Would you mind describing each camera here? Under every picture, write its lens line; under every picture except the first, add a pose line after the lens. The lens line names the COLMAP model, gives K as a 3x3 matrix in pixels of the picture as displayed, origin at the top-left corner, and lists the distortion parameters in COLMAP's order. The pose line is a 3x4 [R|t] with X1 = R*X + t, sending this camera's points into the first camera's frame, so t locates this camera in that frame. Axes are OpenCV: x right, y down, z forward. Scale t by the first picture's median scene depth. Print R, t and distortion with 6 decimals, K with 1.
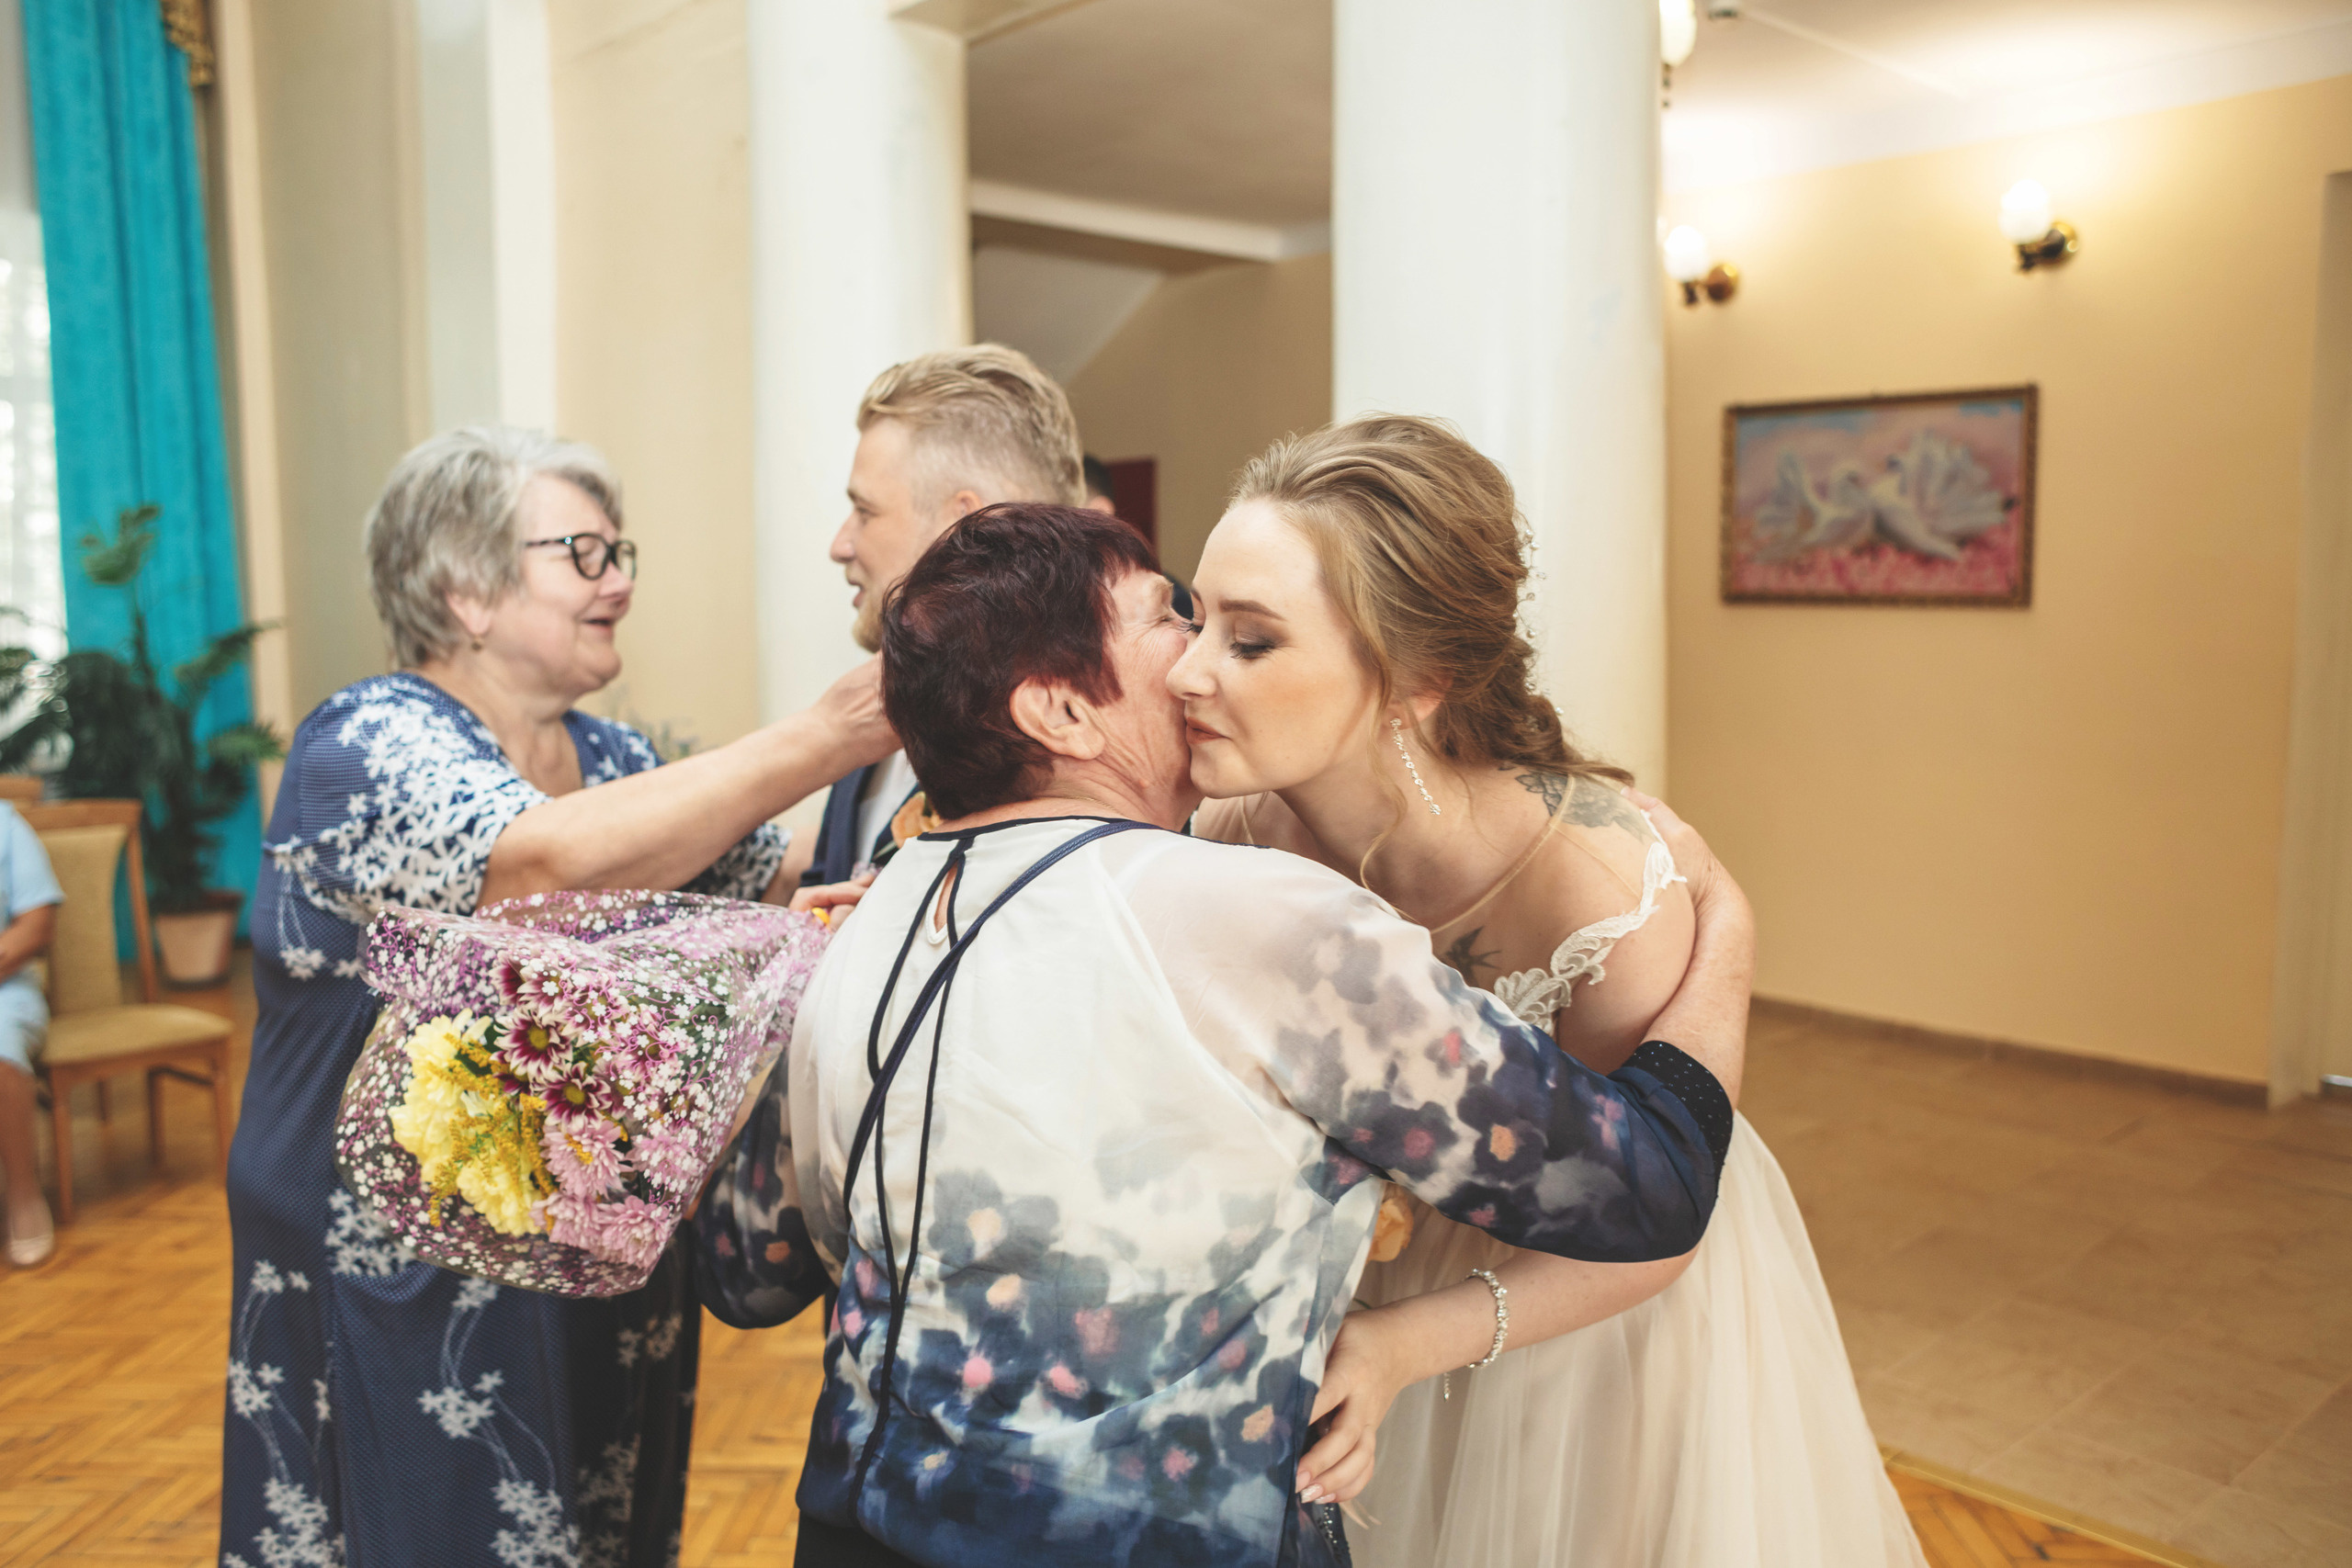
lens RADIAL K [[1890.2, 0, 1178.1], [0, 1890.2, 782.9], [0, 0, 1]] dist [-0.009783, -0.002385]
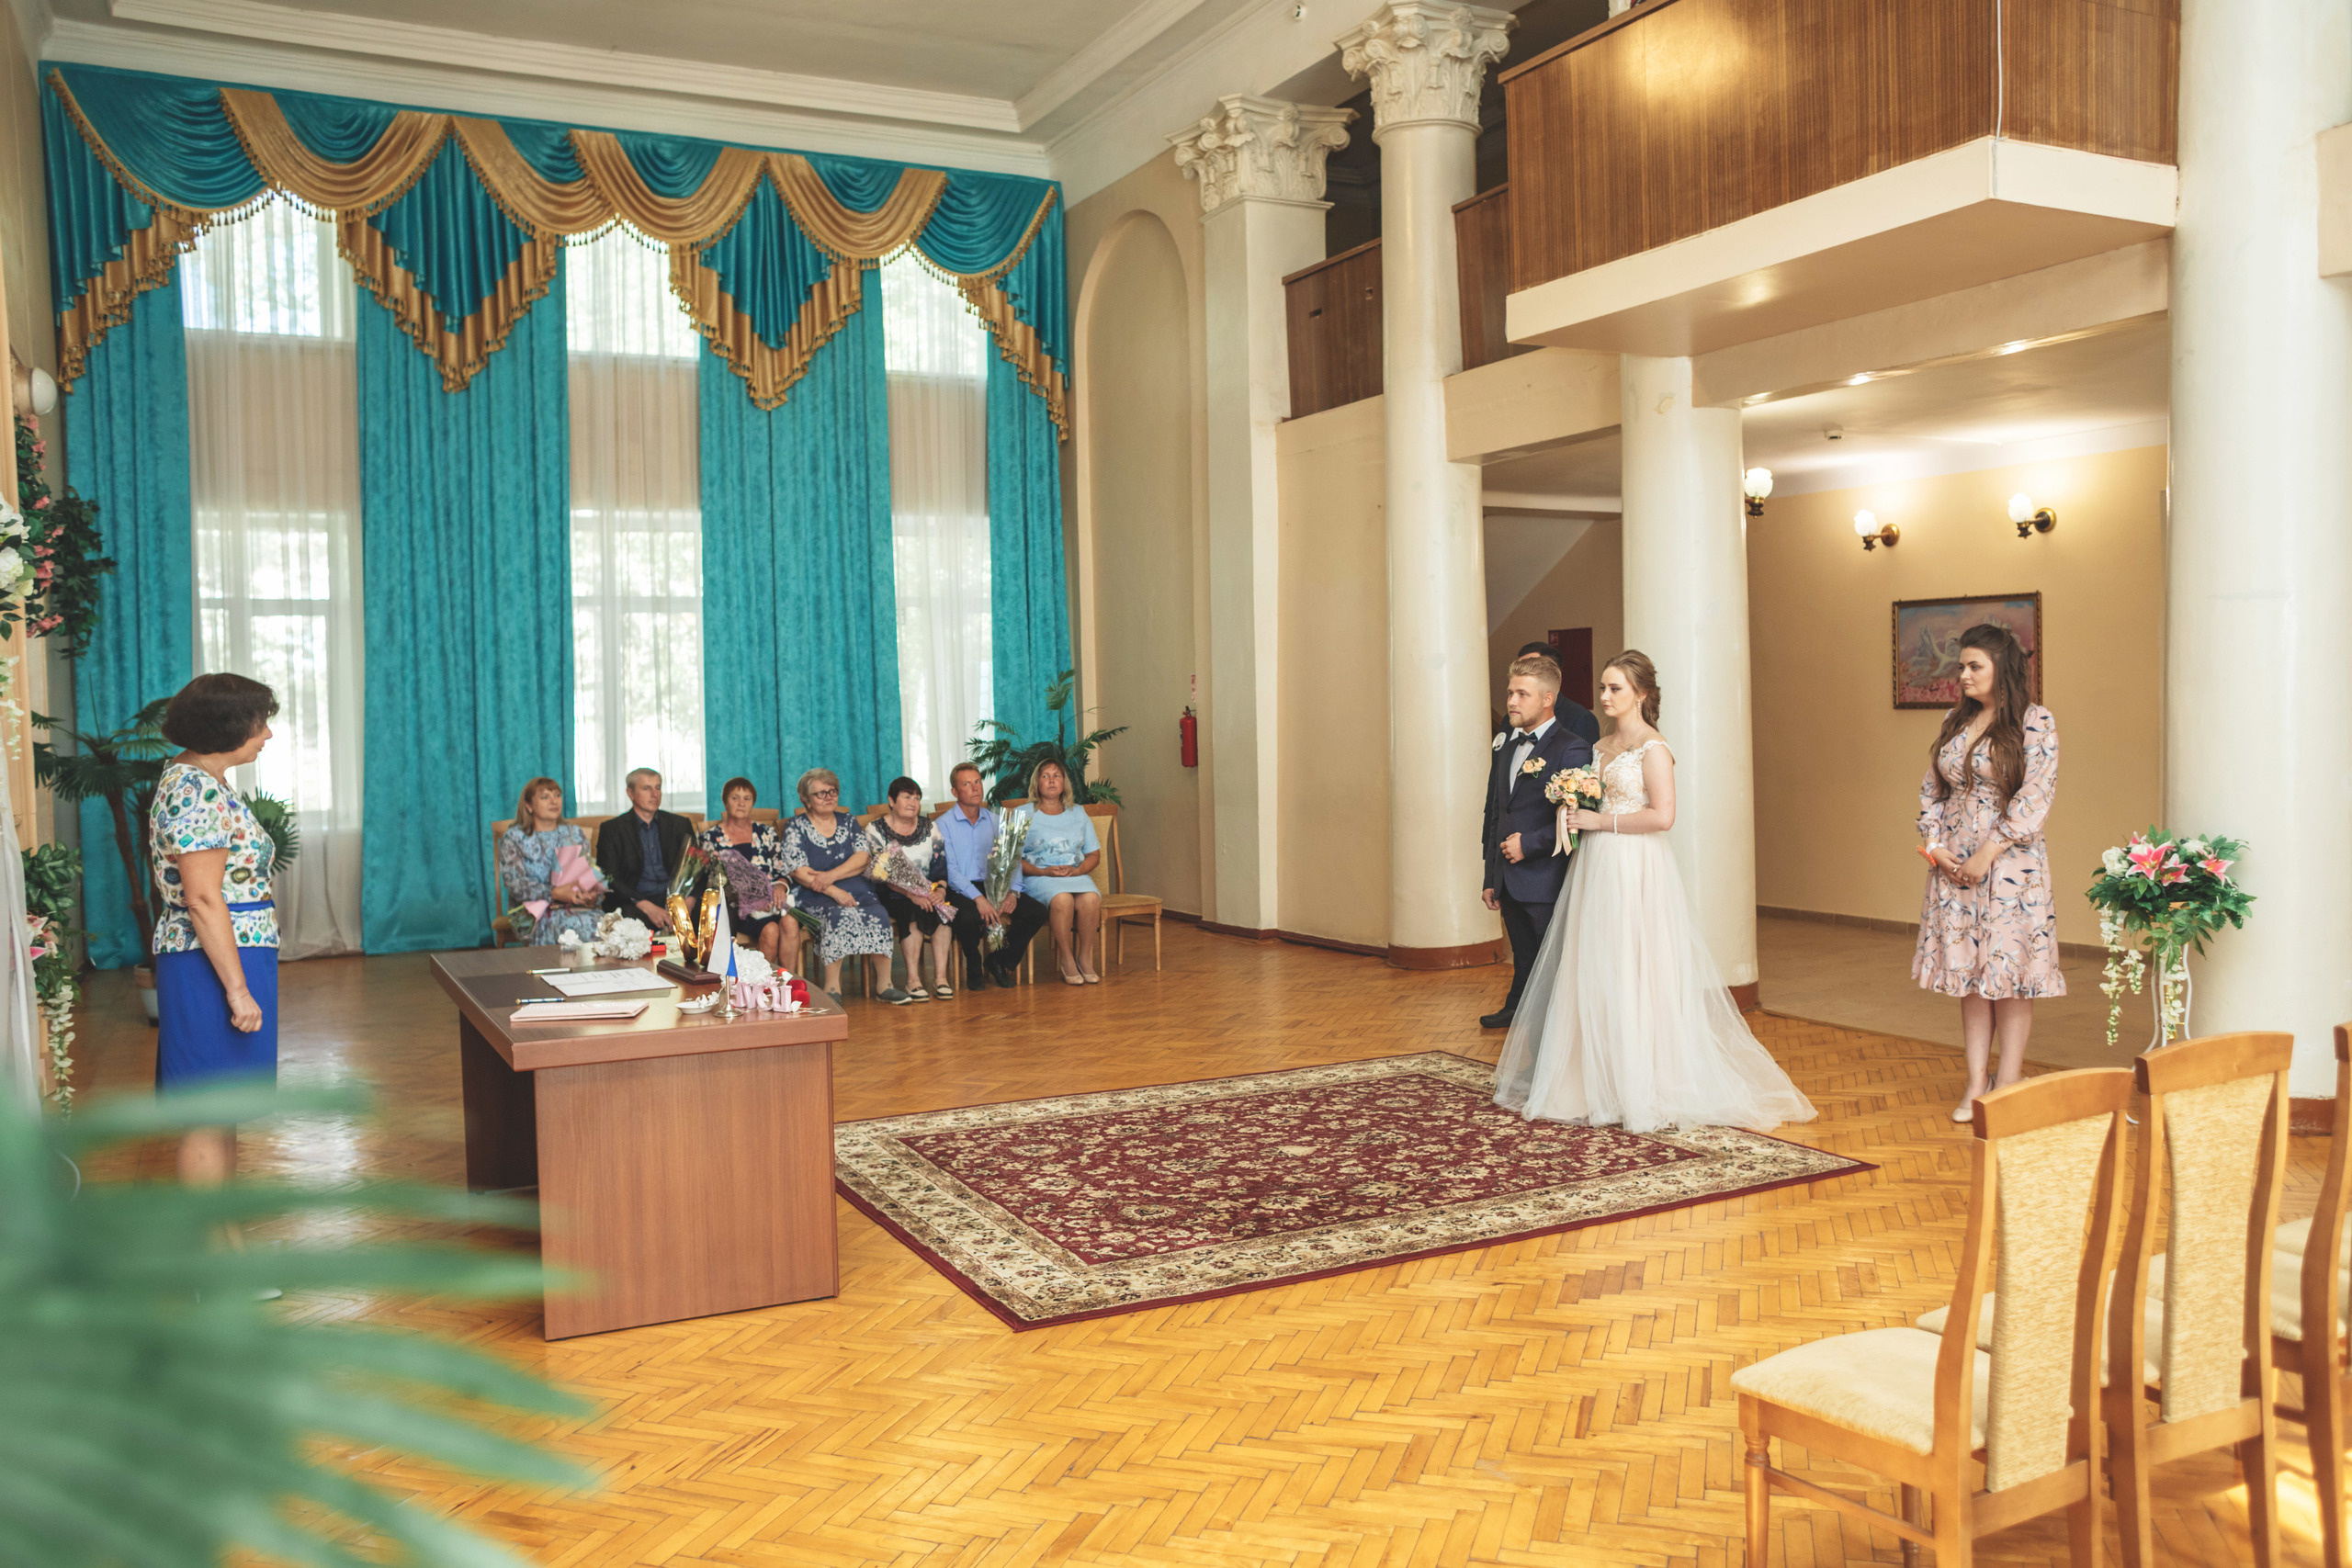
lens RADIAL K [[1890.2, 0, 1175.9], [0, 1890.2, 786.6], [0, 0, 1]] dist [-0.009783, -0.002385]
pose [[0.964586, 0.001473, -0.263765, 0.102816], [-0.019480, 0.997651, -0.065668, 0.113642], [0.263049, 0.068480, 0.962349, -0.937719]]
